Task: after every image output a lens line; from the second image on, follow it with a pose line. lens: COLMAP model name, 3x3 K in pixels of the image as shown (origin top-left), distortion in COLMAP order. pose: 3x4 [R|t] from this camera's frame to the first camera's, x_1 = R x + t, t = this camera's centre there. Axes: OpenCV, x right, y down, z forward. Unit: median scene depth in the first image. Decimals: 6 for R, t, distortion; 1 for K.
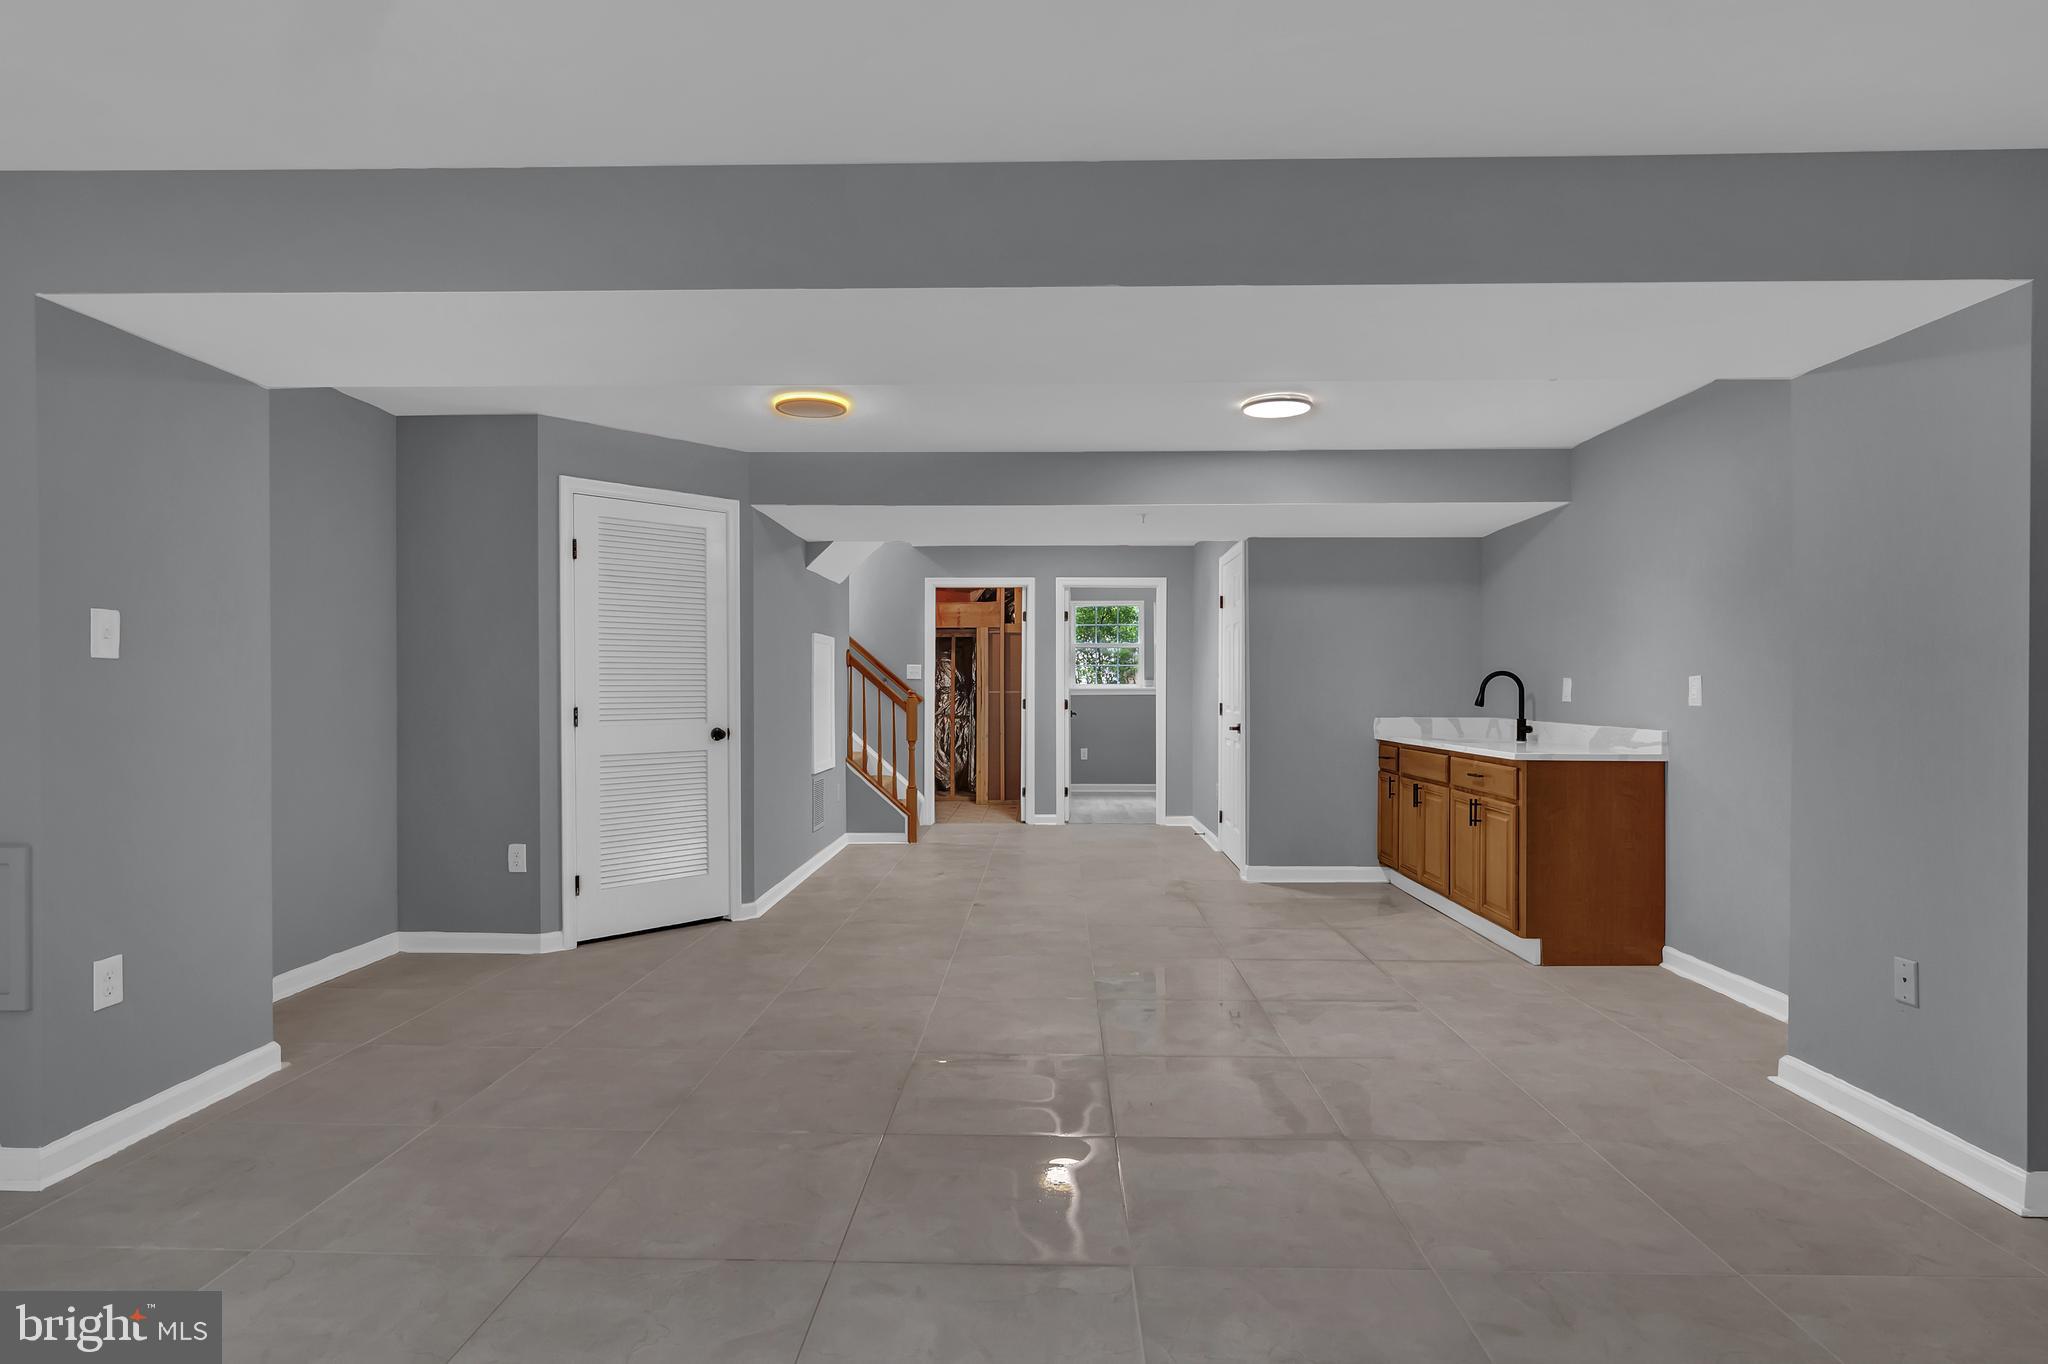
lens RADIAL K [[1028.7, 0, 1030.8], [0, 1028.7, 694.6], [0, 0, 1]] dist [0.001257, 0.000827]
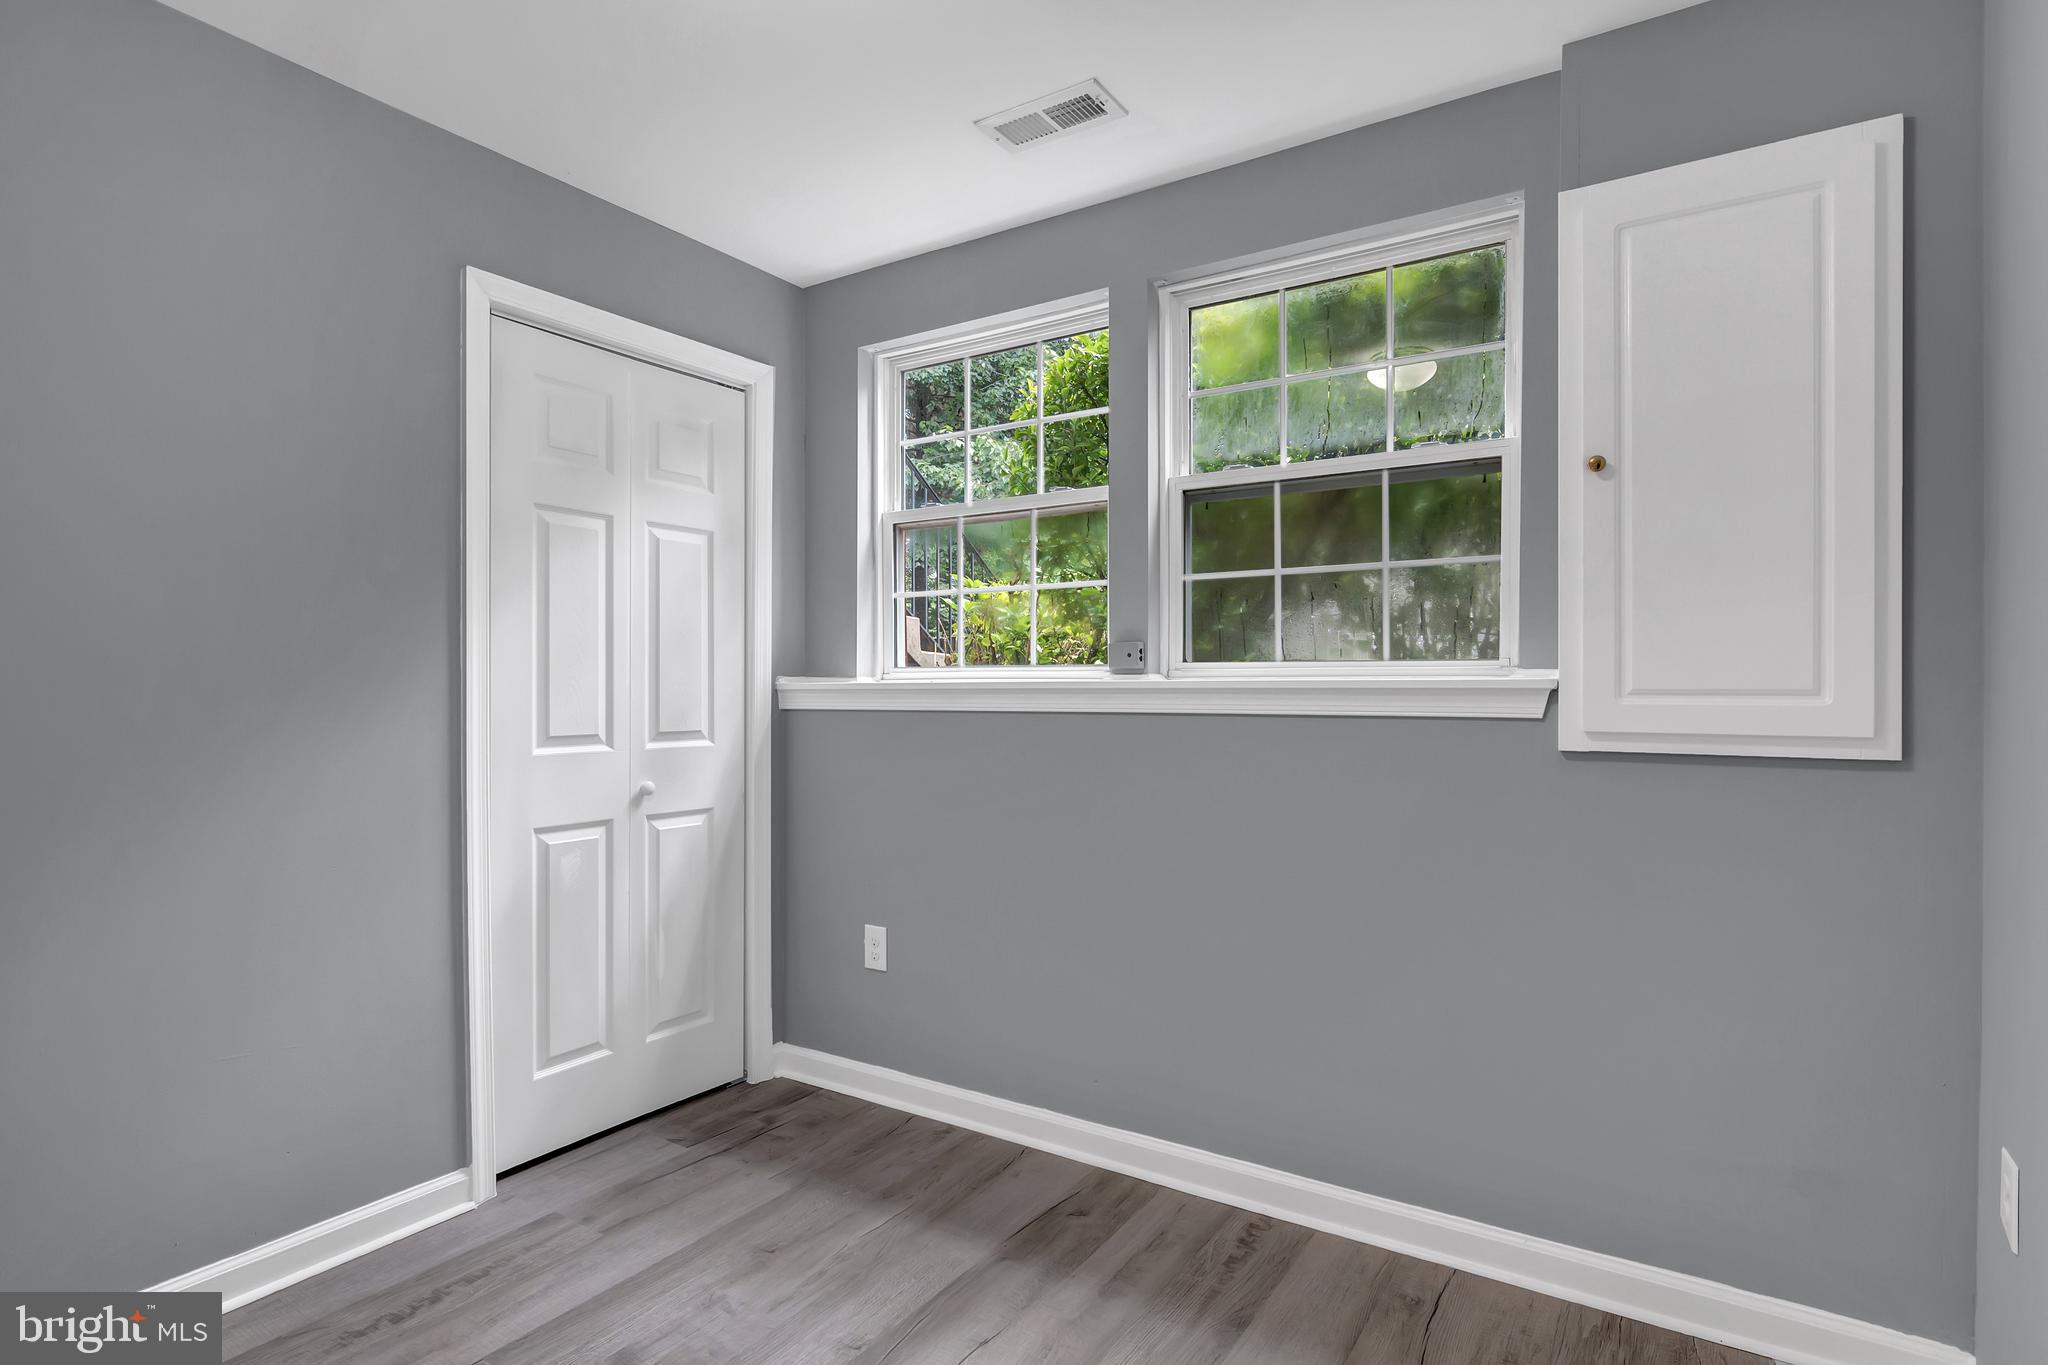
lens RADIAL K [[1045.6, 0, 1034.0], [0, 1045.6, 677.8], [0, 0, 1]] dist [0.000910, -0.000092]
pose [[0.851939, -0.003059, -0.523632, 0.483783], [0.002065, 0.999995, -0.002481, -0.015121], [0.523637, 0.001032, 0.851941, 1.783116]]
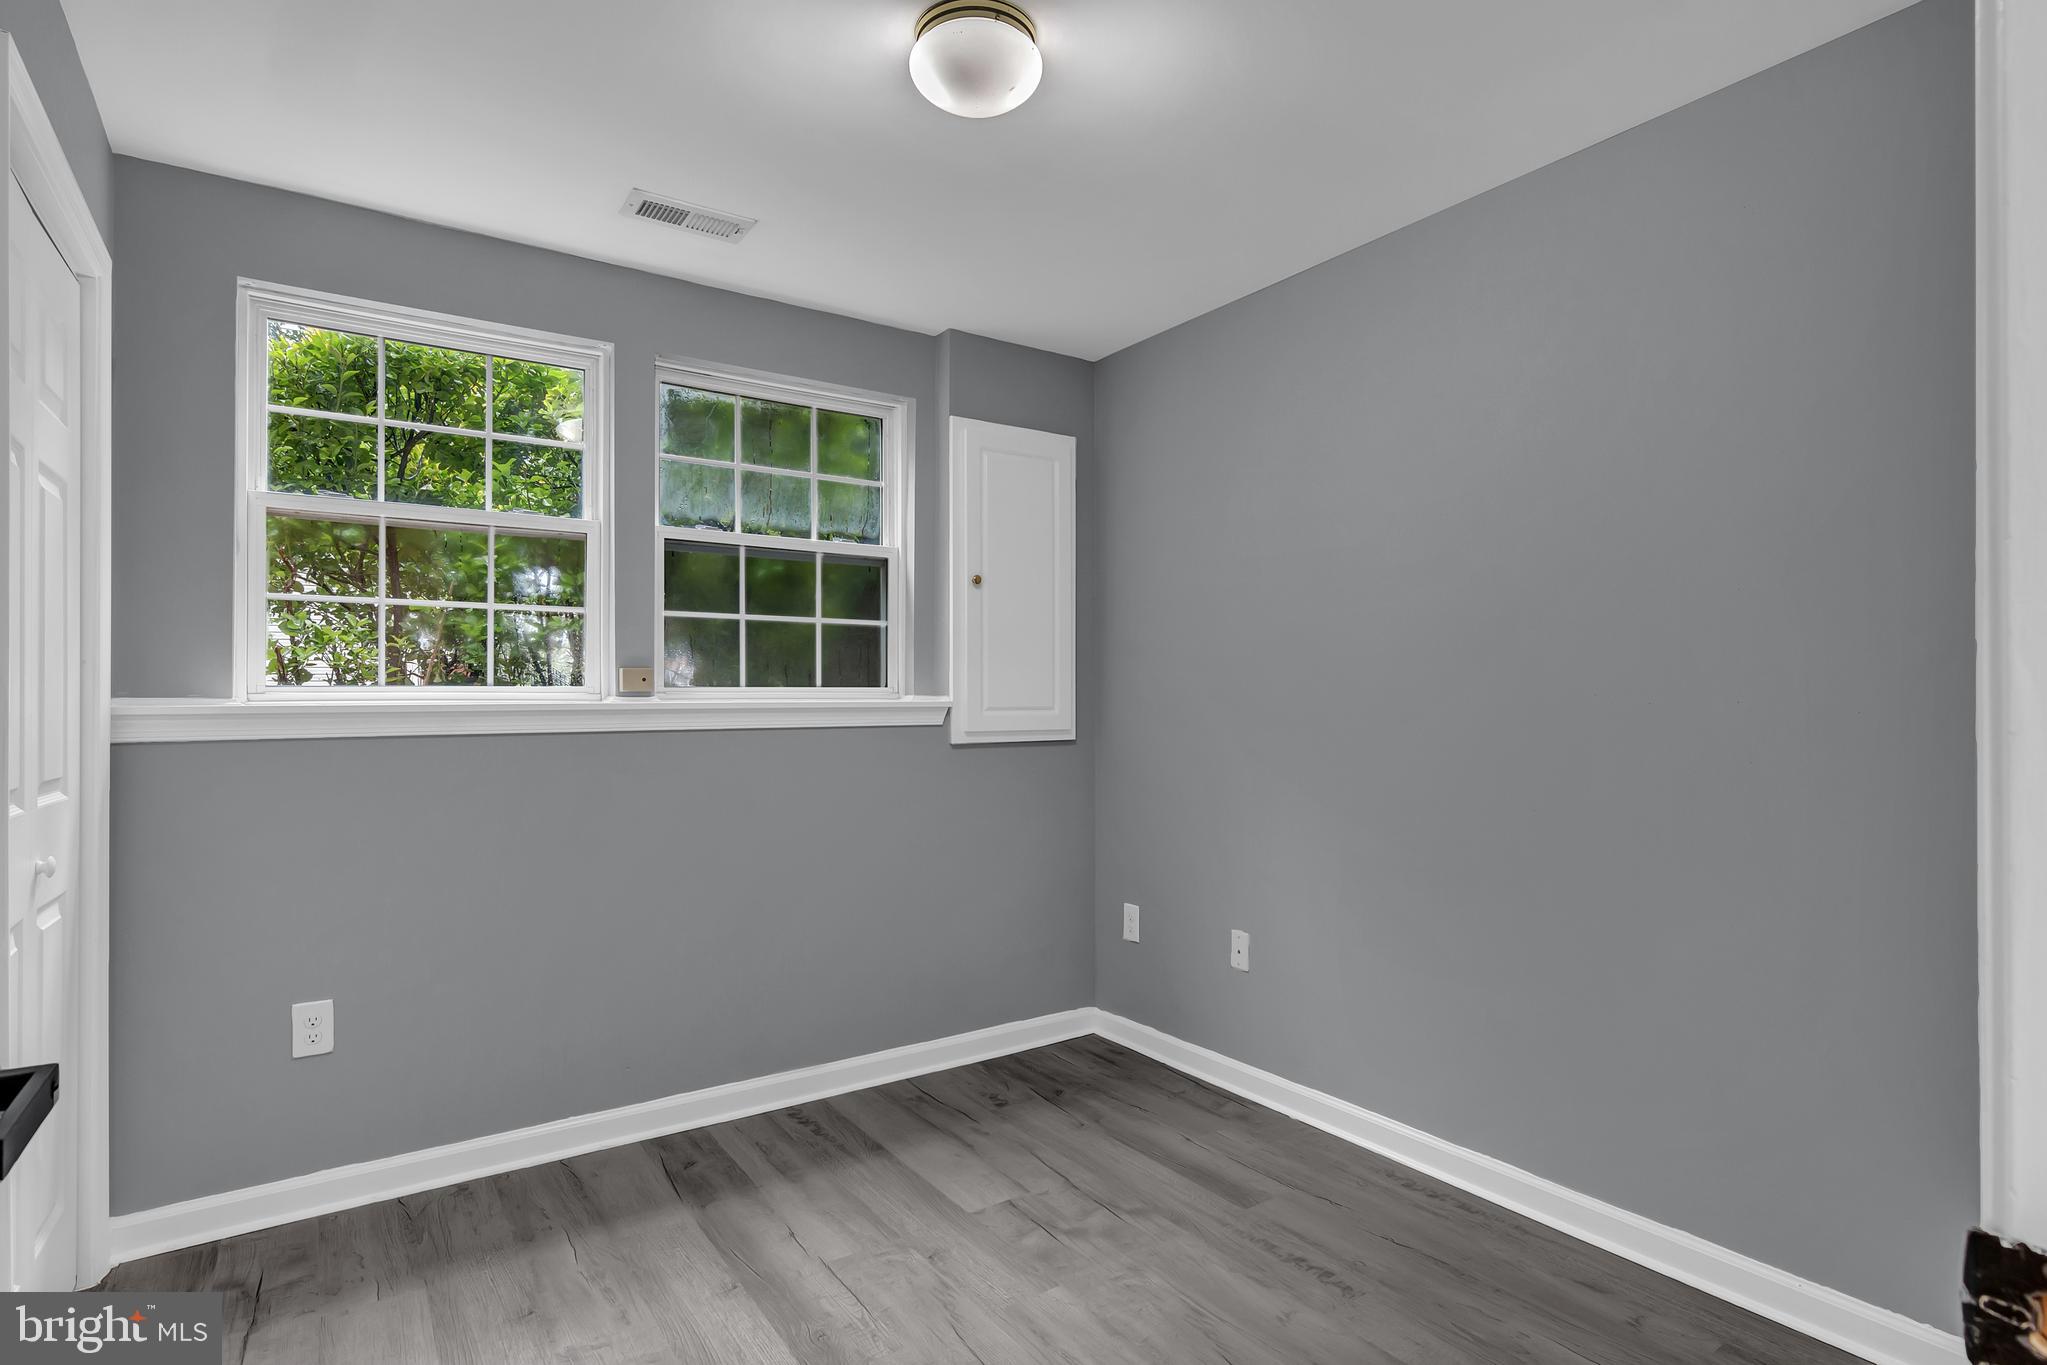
lens RADIAL K [[1028.2, 0, 1030.3], [0, 1028.2, 695.1], [0, 0, 1]] dist [0.001257, 0.000827]
pose [[0.807653, 0.002675, 0.589653, 0.103024], [0.004474, 0.999933, -0.010665, -0.011980], [-0.589642, 0.011252, 0.807587, 1.664517]]
